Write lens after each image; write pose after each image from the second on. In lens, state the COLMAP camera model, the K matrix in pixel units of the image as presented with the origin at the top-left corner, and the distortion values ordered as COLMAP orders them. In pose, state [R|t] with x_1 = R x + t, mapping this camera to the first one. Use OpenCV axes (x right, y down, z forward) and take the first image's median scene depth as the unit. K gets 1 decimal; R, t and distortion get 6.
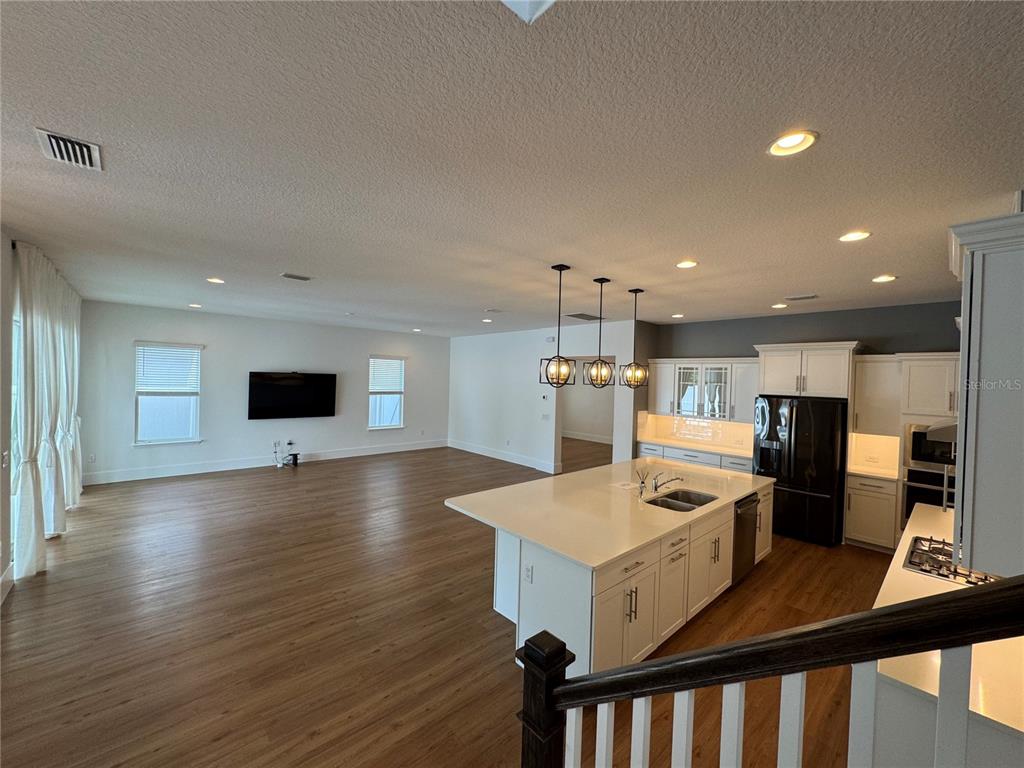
lens RADIAL K [[408.3, 0, 511.9], [0, 408.3, 387.5], [0, 0, 1]] dist [-0.002772, 0.000051]
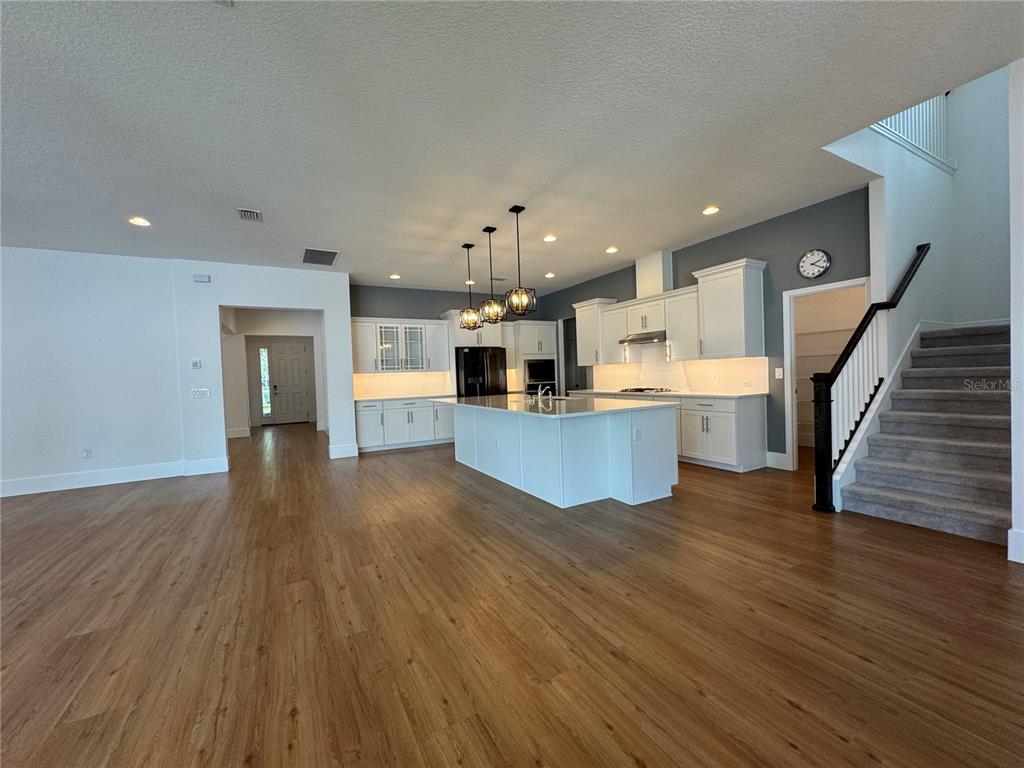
lens RADIAL K [[409.4, 0, 512.0], [0, 409.4, 384.0], [0, 0, 1]] dist [-0.004189, -0.000034]
pose [[0.226090, -0.057813, 0.972389, -0.610153], [0.066634, 0.996817, 0.043772, 0.083748], [-0.971825, 0.054898, 0.229223, 0.468569]]
